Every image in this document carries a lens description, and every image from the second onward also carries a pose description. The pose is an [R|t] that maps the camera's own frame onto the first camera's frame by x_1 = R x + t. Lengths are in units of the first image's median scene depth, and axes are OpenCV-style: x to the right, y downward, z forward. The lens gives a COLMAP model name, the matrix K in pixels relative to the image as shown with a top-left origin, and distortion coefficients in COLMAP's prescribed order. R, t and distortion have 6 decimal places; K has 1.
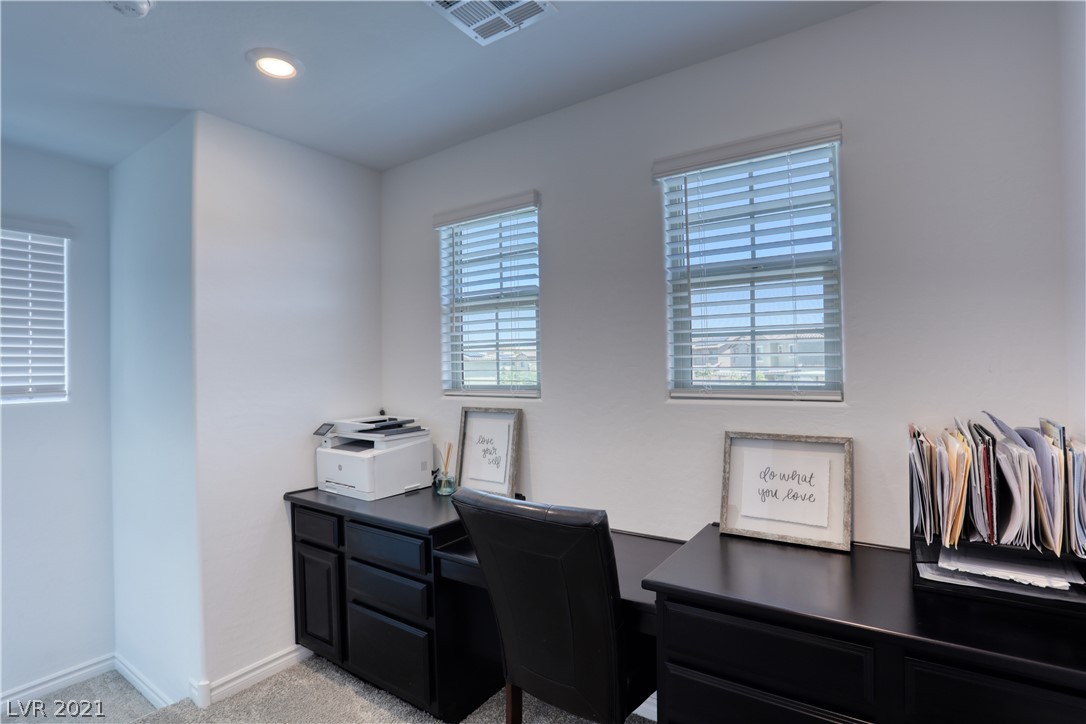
lens RADIAL K [[525.0, 0, 544.4], [0, 525.0, 360.6], [0, 0, 1]] dist [-0.087013, 0.034071]
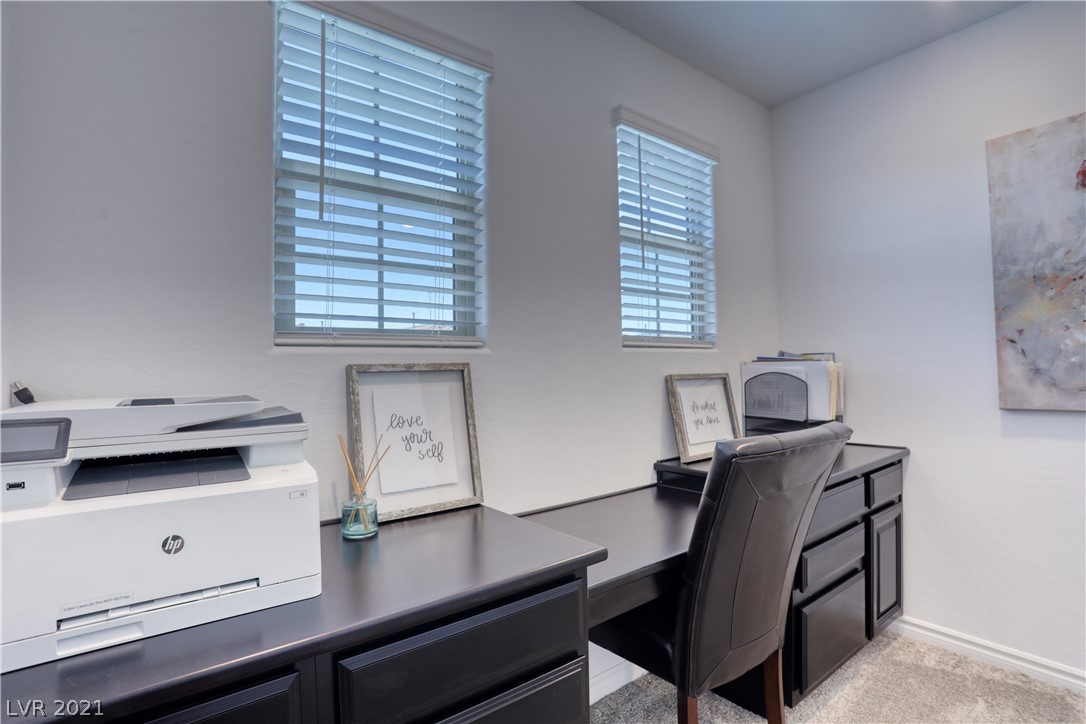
lens RADIAL K [[525.0, 0, 544.4], [0, 525.0, 360.6], [0, 0, 1]] dist [-0.087013, 0.034071]
pose [[0.311785, 0.011496, 0.950083, -0.619021], [-0.015804, 0.999851, -0.006912, 0.089430], [-0.950021, -0.012860, 0.311920, 0.689734]]
